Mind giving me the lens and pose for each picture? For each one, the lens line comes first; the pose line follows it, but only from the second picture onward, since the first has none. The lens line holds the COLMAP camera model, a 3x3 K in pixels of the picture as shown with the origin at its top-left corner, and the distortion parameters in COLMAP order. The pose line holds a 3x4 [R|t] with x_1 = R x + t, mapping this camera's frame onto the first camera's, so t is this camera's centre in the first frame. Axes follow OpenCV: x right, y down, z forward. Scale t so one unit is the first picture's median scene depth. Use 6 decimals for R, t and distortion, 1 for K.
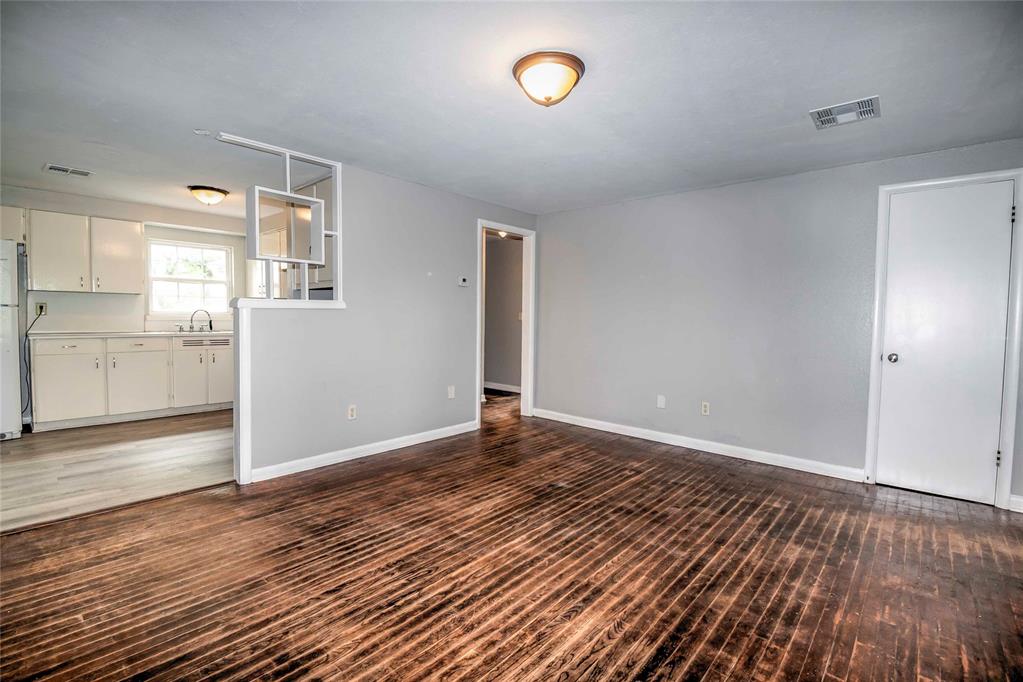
lens RADIAL K [[460.8, 0, 506.8], [0, 460.8, 342.8], [0, 0, 1]] dist [-0.002158, -0.000990]
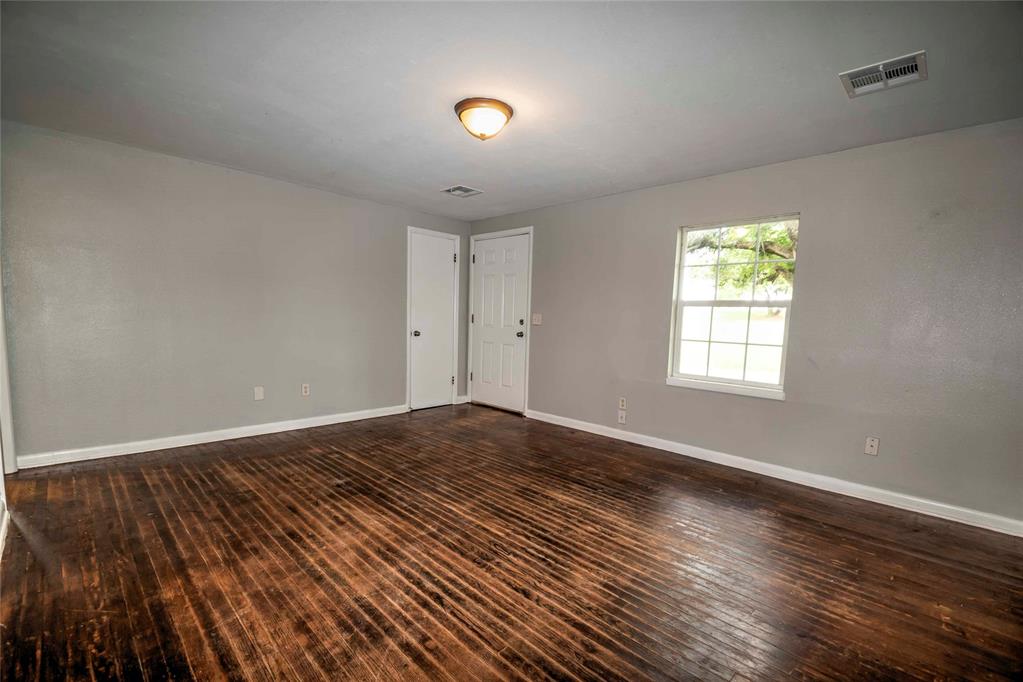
lens RADIAL K [[448.7, 0, 513.4], [0, 448.7, 366.7], [0, 0, 1]] dist [-0.001976, -0.000271]
pose [[0.036142, -0.125921, 0.991382, -1.063931], [0.025408, 0.991825, 0.125051, -0.057361], [-0.999024, 0.020669, 0.039046, 0.813621]]
